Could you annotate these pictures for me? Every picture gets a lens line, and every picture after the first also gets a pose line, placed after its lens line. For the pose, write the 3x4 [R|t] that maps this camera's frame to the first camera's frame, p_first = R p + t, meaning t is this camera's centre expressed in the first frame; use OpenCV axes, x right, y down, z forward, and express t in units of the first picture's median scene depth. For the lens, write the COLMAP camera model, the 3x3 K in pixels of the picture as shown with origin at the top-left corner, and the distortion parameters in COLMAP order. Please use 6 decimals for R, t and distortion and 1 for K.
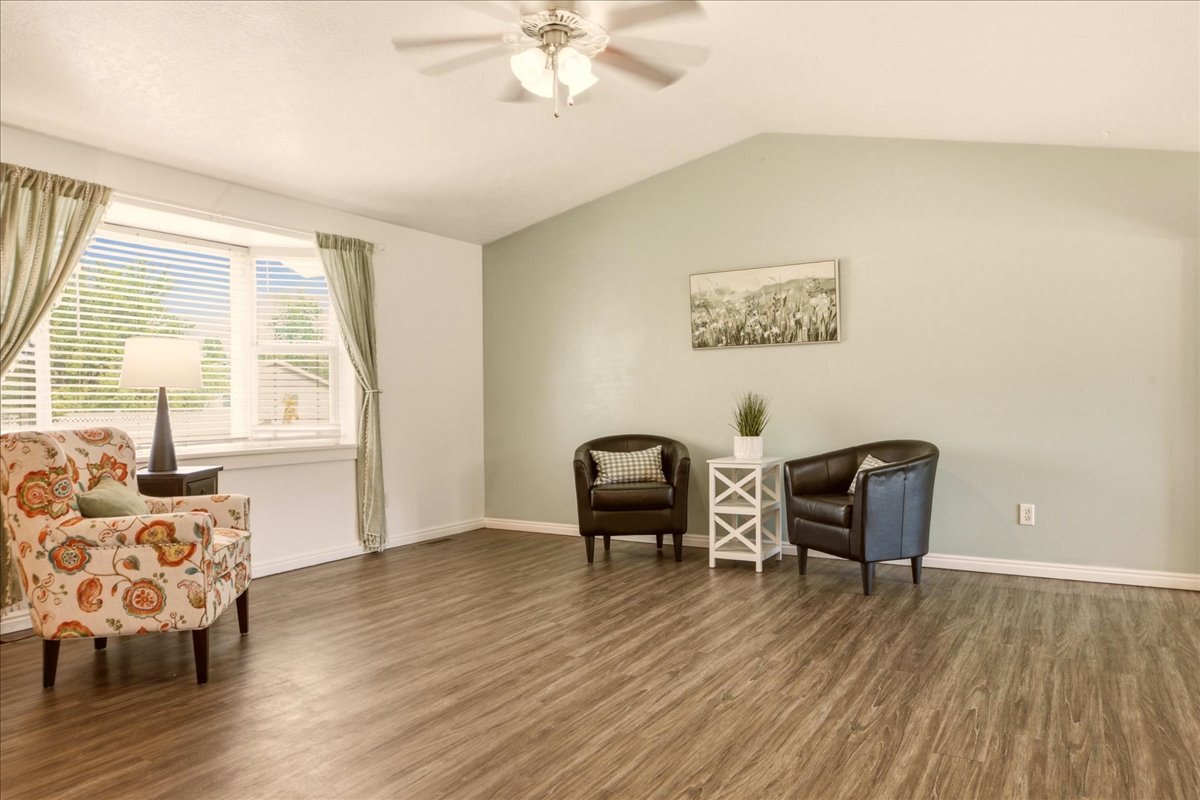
lens RADIAL K [[845.3, 0, 601.4], [0, 845.3, 398.2], [0, 0, 1]] dist [-0.018604, 0.000741]
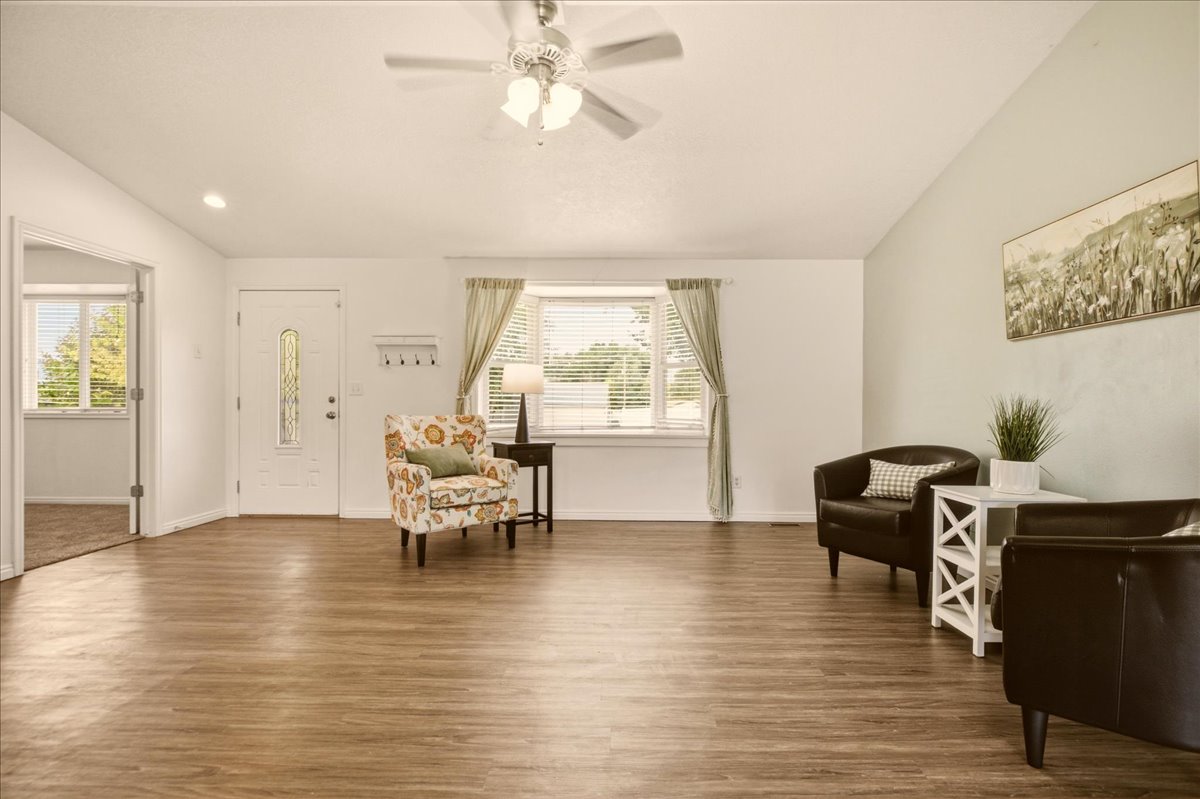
lens RADIAL K [[553.6, 0, 601.9], [0, 553.6, 404.6], [0, 0, 1]] dist [-0.006966, -0.000529]
pose [[0.471273, 0.014997, -0.881860, 0.398888], [-0.008445, 0.999886, 0.012491, -0.003465], [0.881947, 0.001560, 0.471346, 0.467217]]
